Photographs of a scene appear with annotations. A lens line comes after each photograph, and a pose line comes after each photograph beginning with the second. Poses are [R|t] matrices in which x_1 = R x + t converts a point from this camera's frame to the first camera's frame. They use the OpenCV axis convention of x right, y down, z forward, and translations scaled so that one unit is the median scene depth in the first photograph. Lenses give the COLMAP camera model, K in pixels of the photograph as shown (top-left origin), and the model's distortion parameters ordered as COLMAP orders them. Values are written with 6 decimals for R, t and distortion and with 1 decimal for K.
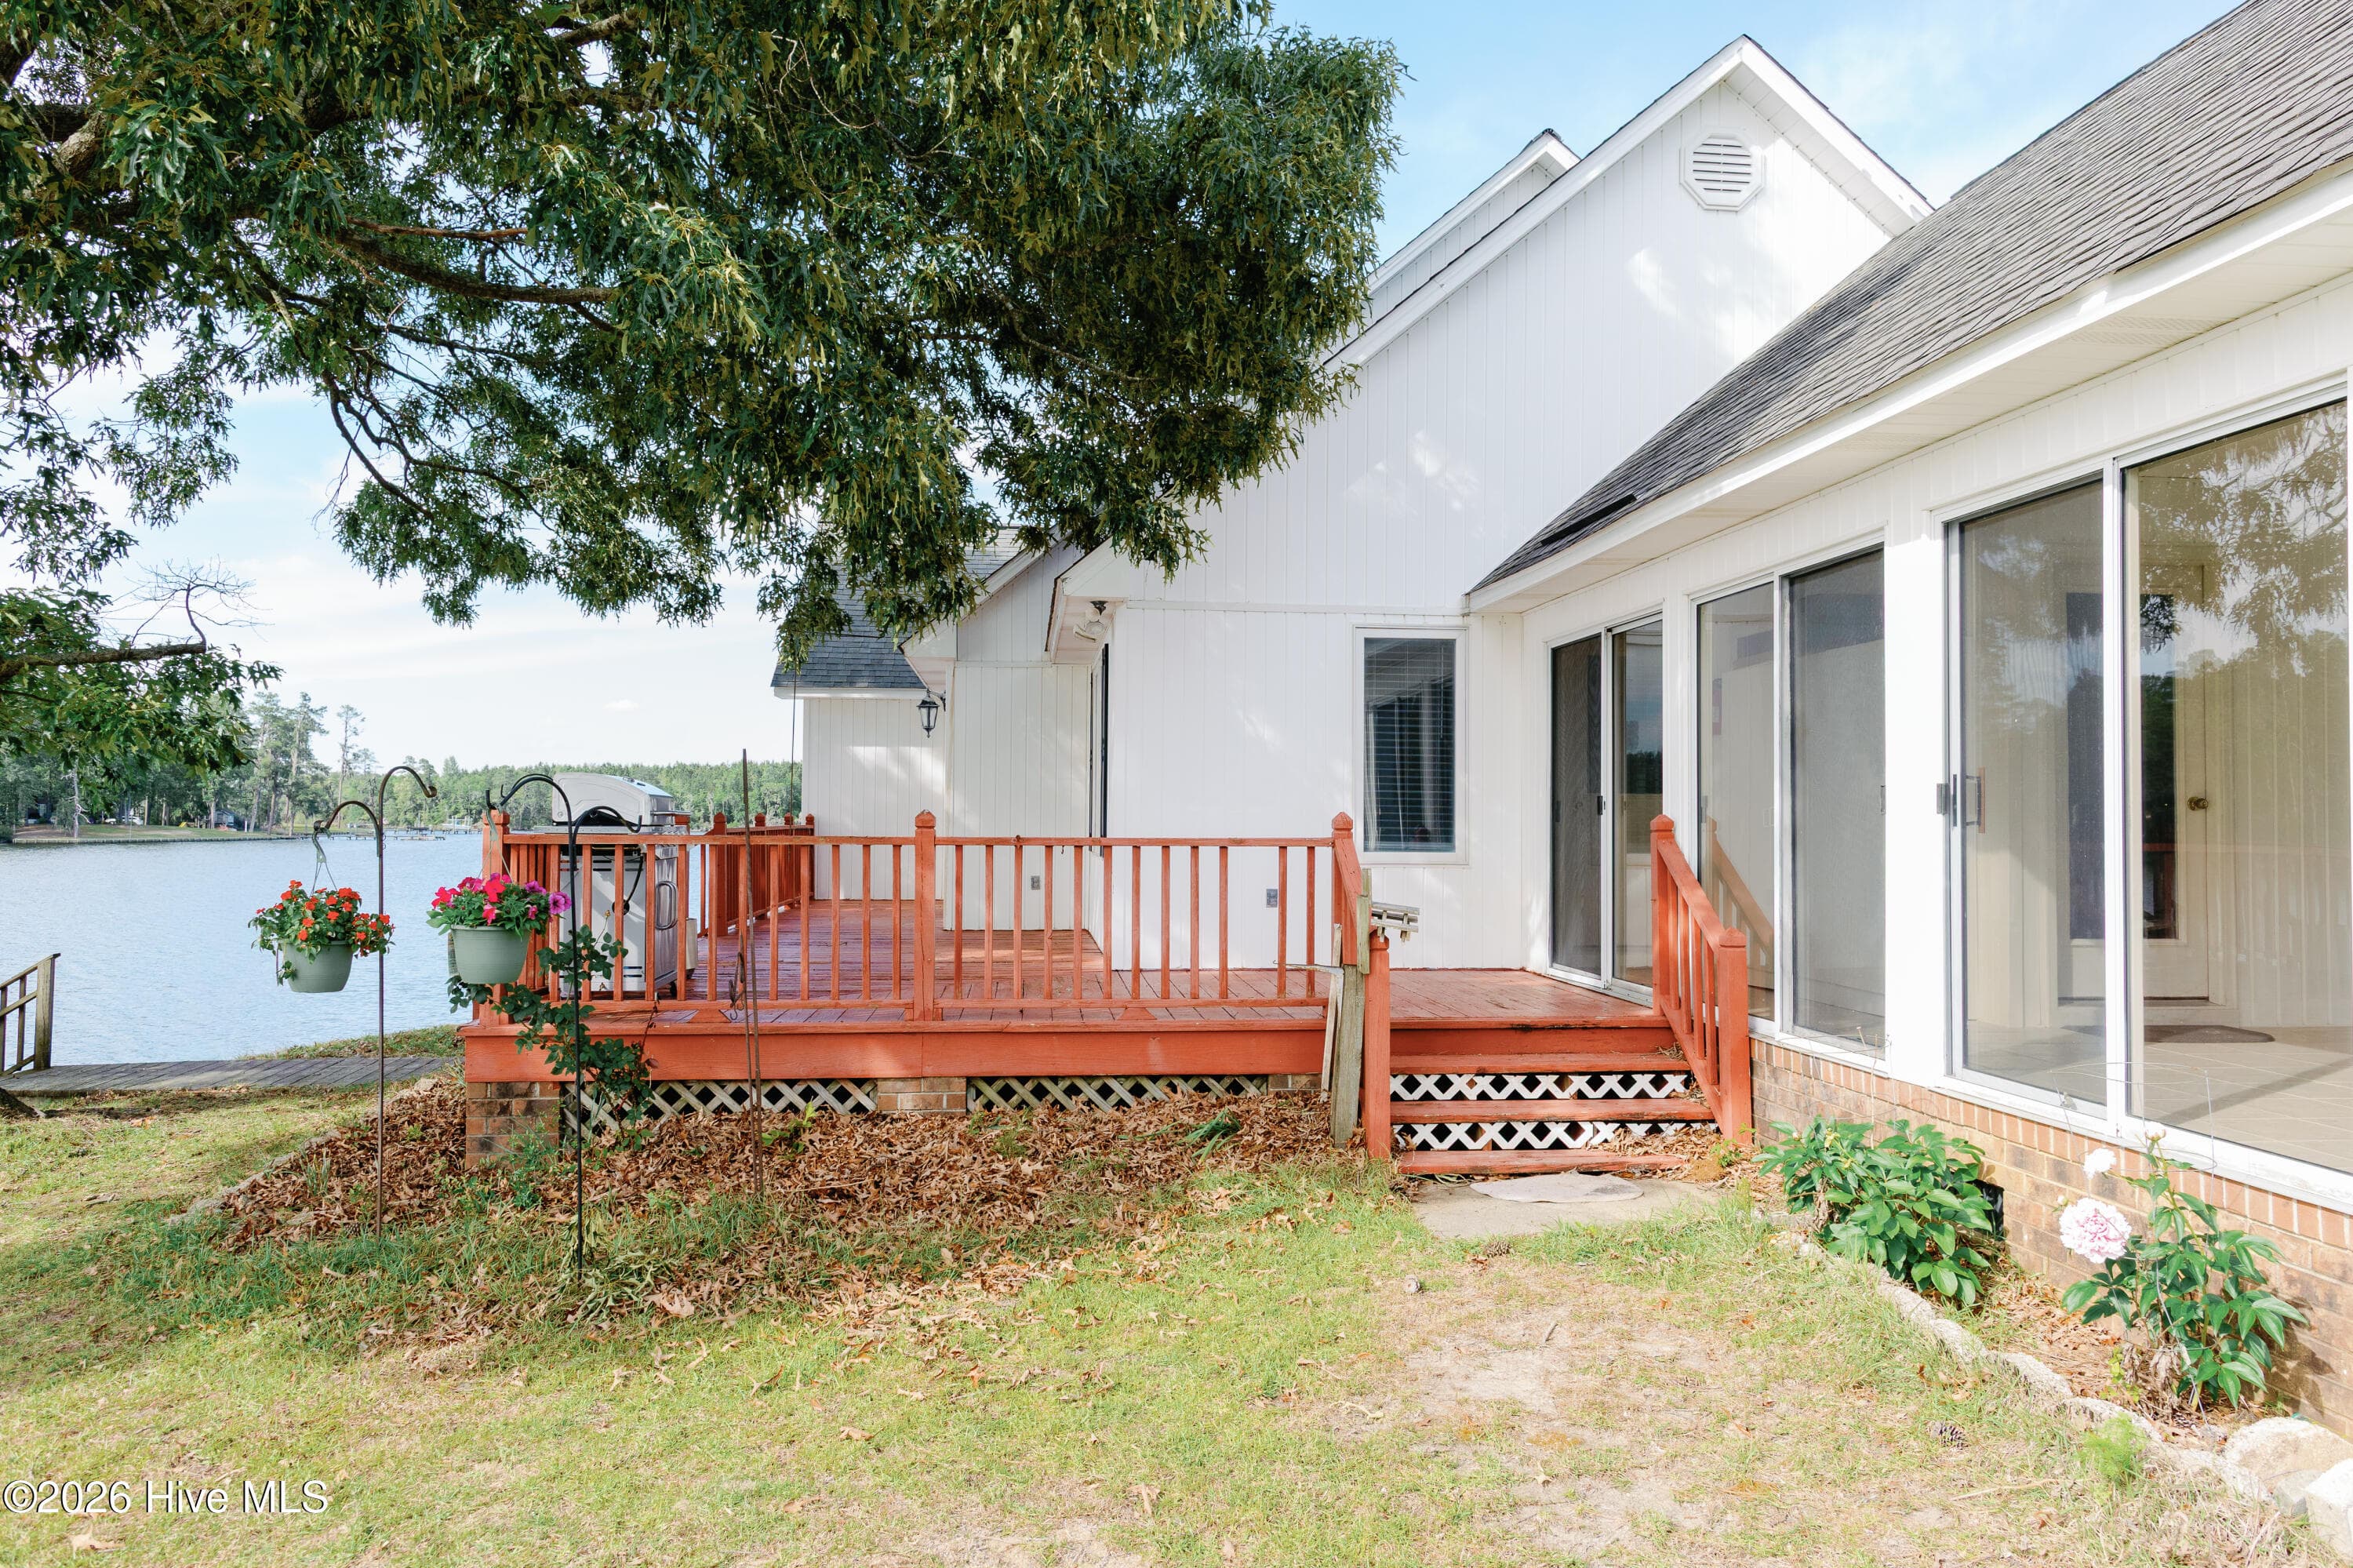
lens RADIAL K [[1601.8, 0, 1180.9], [0, 1601.8, 784.1], [0, 0, 1]] dist [0.042150, -0.047852]
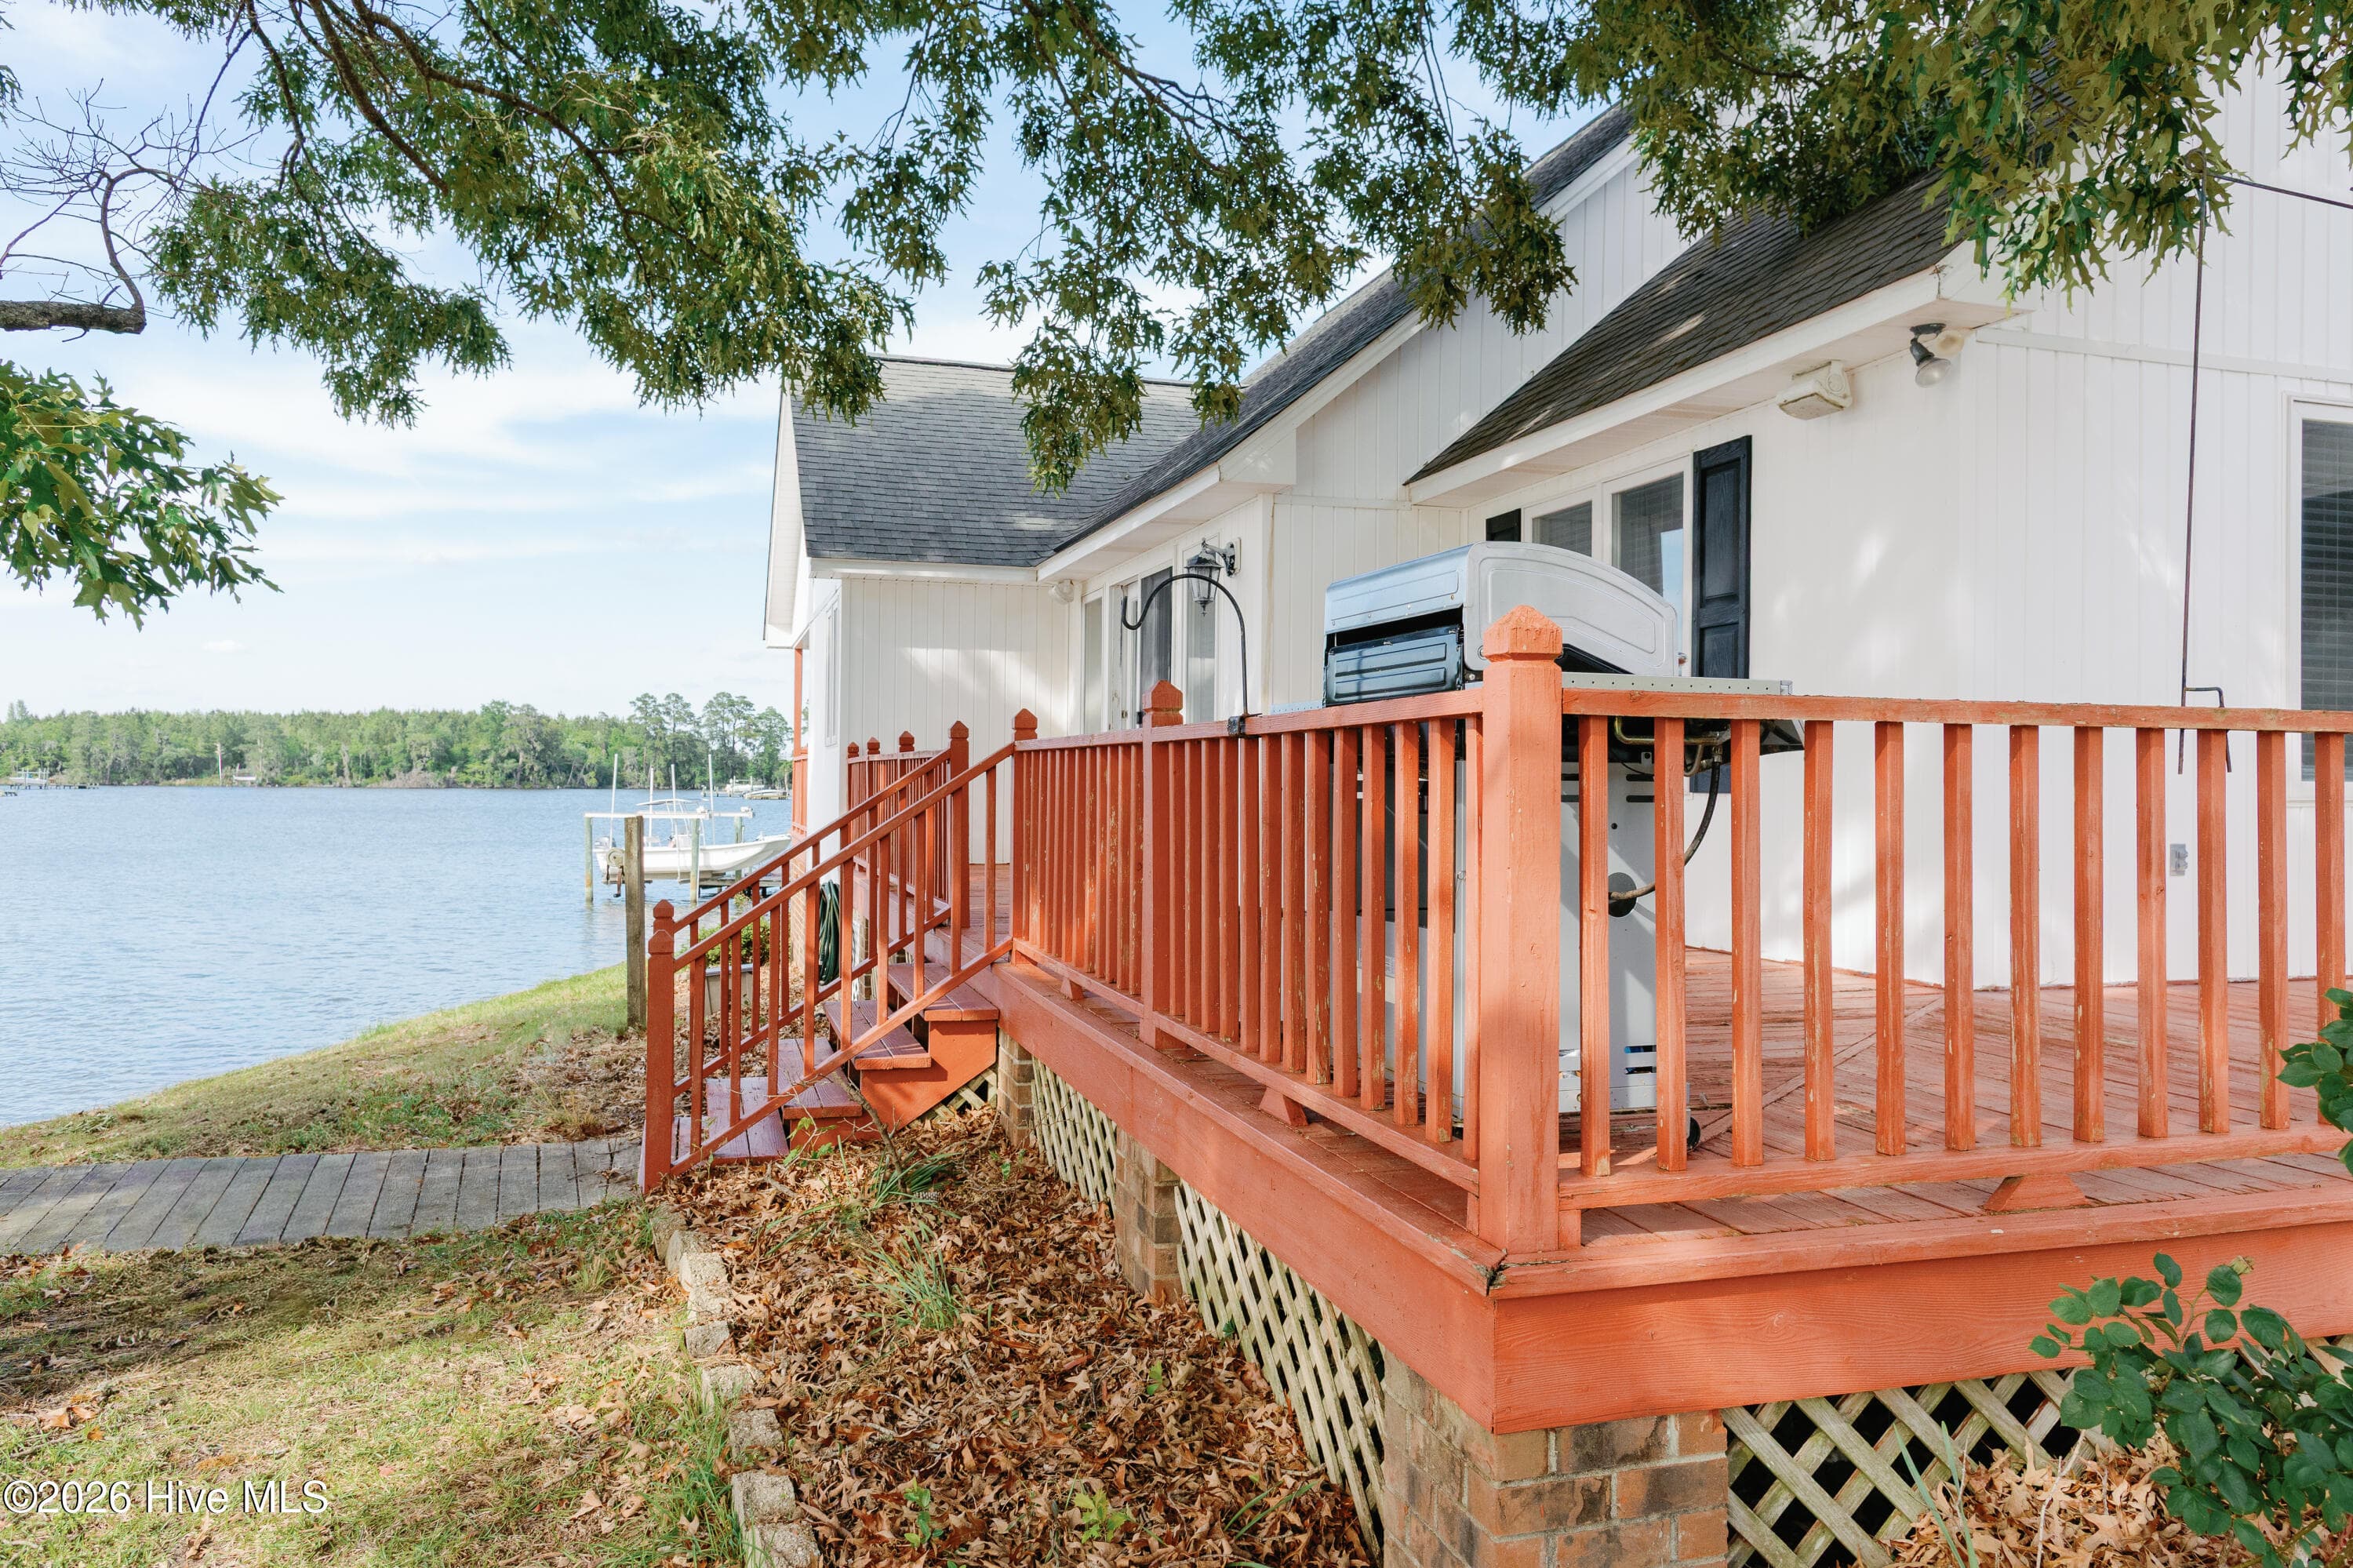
lens RADIAL K [[1601.8, 0, 1180.9], [0, 1601.8, 784.1], [0, 0, 1]] dist [0.042150, -0.047852]
pose [[0.979687, 0.003665, 0.200501, -0.269658], [-0.008853, 0.999649, 0.024984, 0.021310], [-0.200339, -0.026251, 0.979375, 0.327530]]
